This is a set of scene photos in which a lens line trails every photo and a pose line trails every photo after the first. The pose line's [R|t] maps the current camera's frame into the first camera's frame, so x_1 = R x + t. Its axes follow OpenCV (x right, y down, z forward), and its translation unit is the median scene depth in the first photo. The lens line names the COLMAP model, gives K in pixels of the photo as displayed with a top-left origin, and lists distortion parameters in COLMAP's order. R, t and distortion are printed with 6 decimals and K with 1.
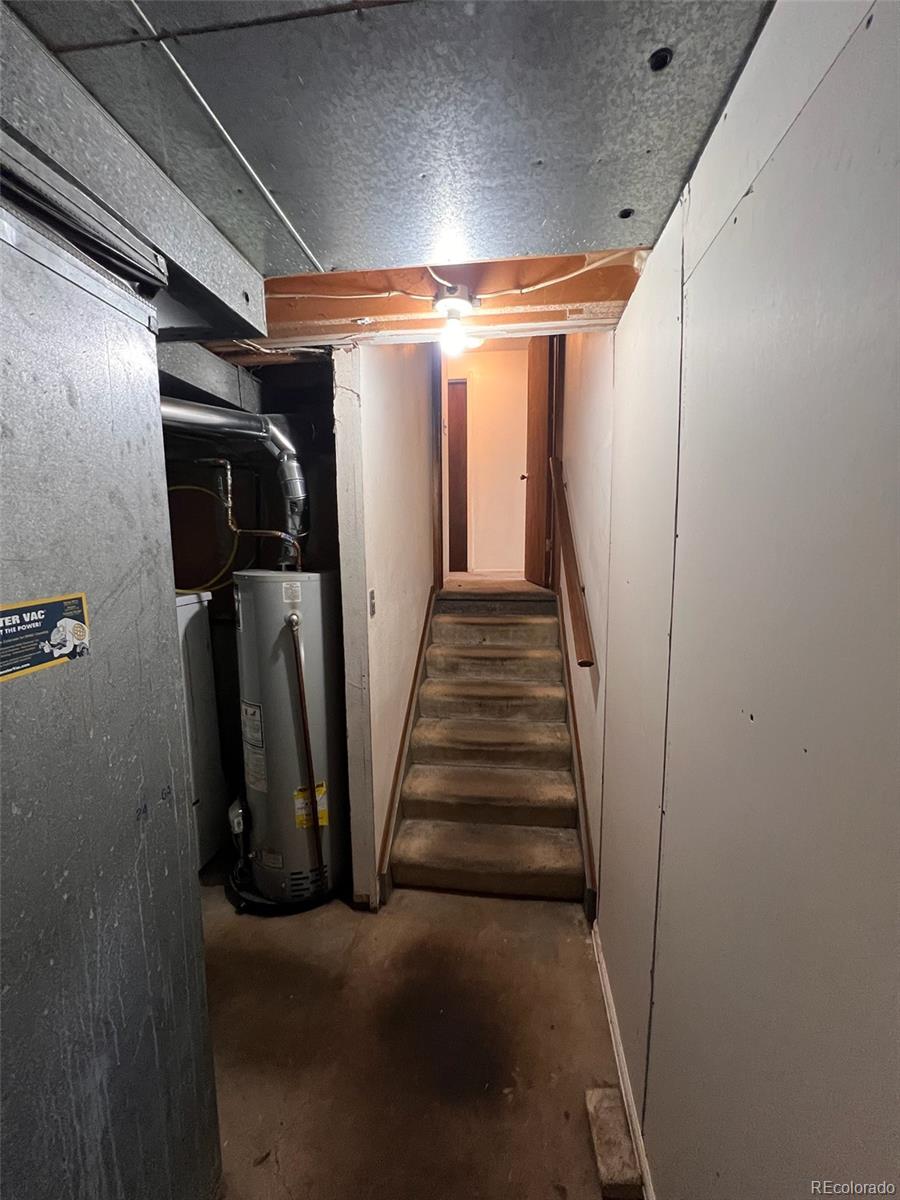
lens RADIAL K [[481.4, 0, 450.2], [0, 481.4, 599.0], [0, 0, 1]] dist [-0.005949, 0.001347]
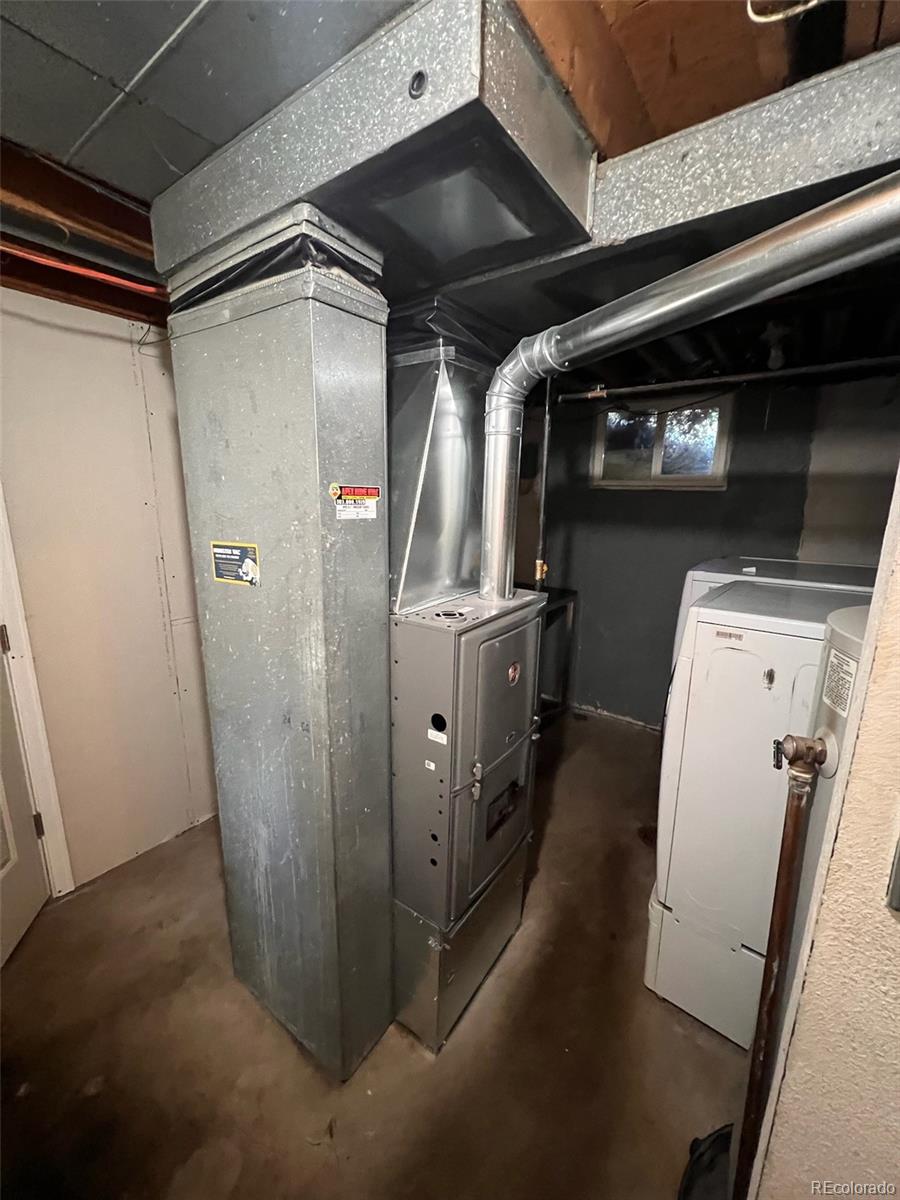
lens RADIAL K [[481.4, 0, 452.1], [0, 481.4, 597.8], [0, 0, 1]] dist [-0.005949, 0.001347]
pose [[-0.479086, 0.184899, -0.858073, 0.237491], [-0.116590, 0.955496, 0.270987, -0.333800], [0.869990, 0.229869, -0.436207, 2.268013]]
